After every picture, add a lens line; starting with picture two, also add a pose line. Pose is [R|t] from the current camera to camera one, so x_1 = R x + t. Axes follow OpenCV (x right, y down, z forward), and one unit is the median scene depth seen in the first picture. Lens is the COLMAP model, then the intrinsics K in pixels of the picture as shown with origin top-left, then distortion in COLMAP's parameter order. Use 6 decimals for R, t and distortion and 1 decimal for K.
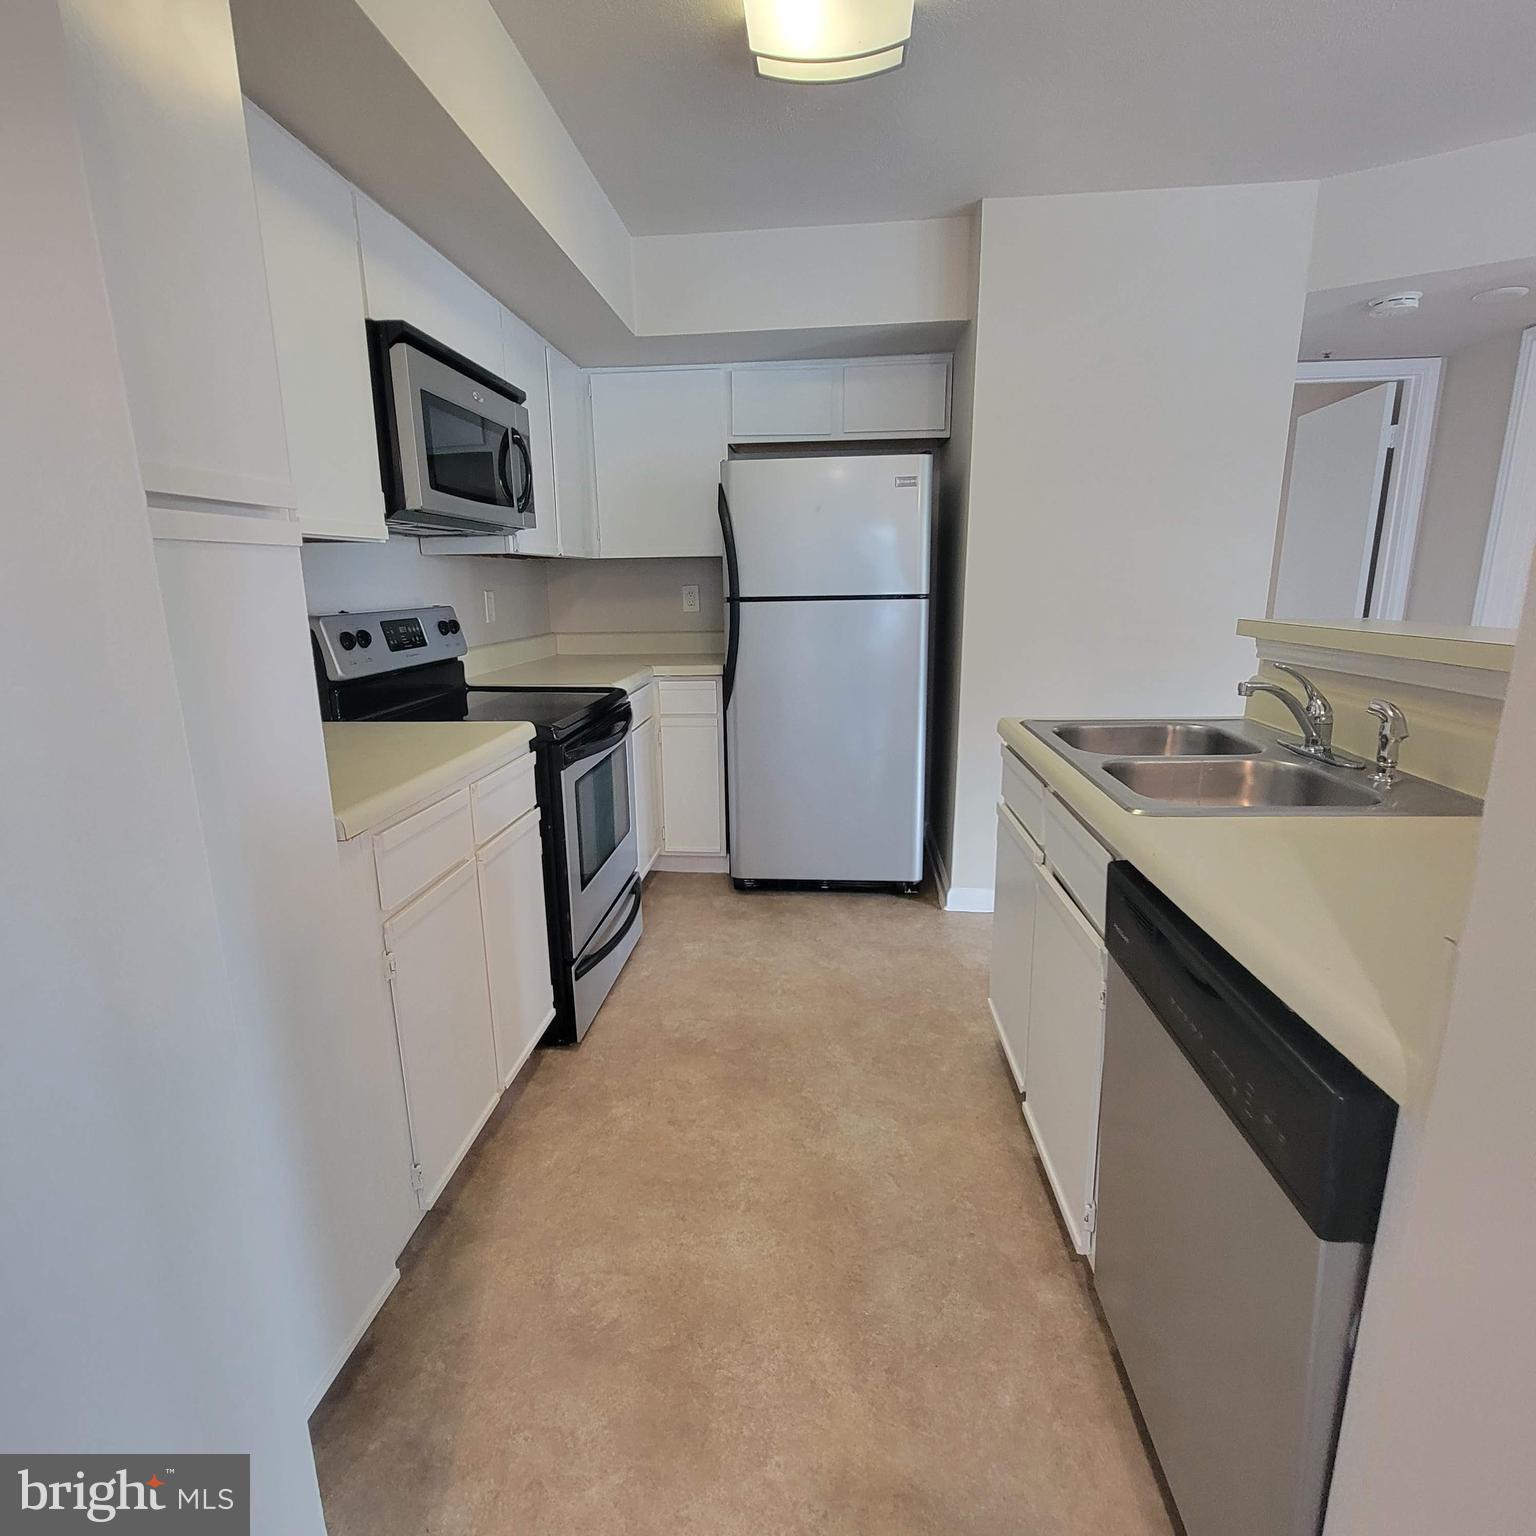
lens RADIAL K [[834.2, 0, 764.1], [0, 834.2, 766.7], [0, 0, 1]] dist [-0.000027, 0.000288]
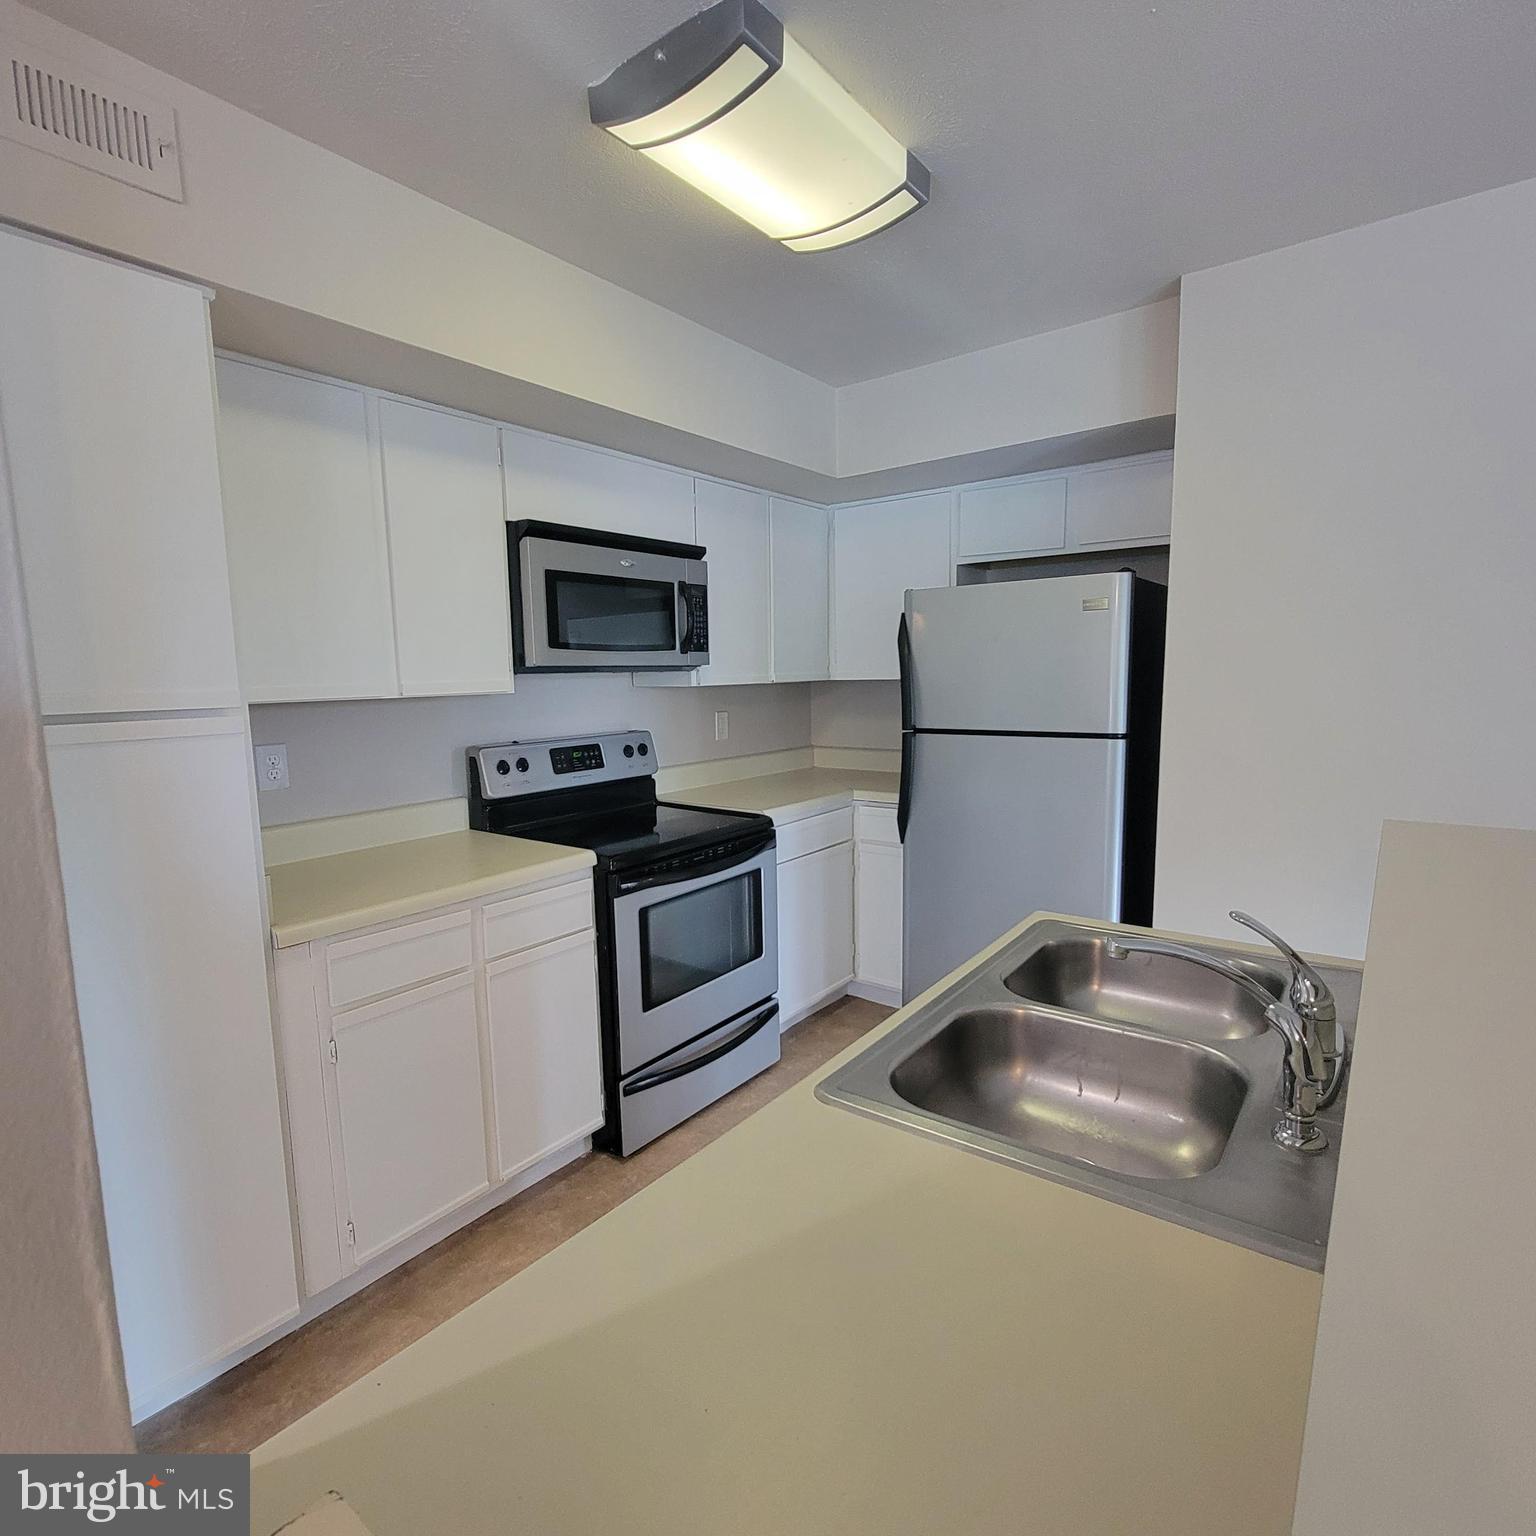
lens RADIAL K [[834.2, 0, 764.1], [0, 834.2, 766.7], [0, 0, 1]] dist [-0.000027, 0.000288]
pose [[0.843075, 0.060772, -0.534352, 0.410452], [-0.111967, 0.991657, -0.063875, -0.097601], [0.526012, 0.113682, 0.842845, 0.136891]]
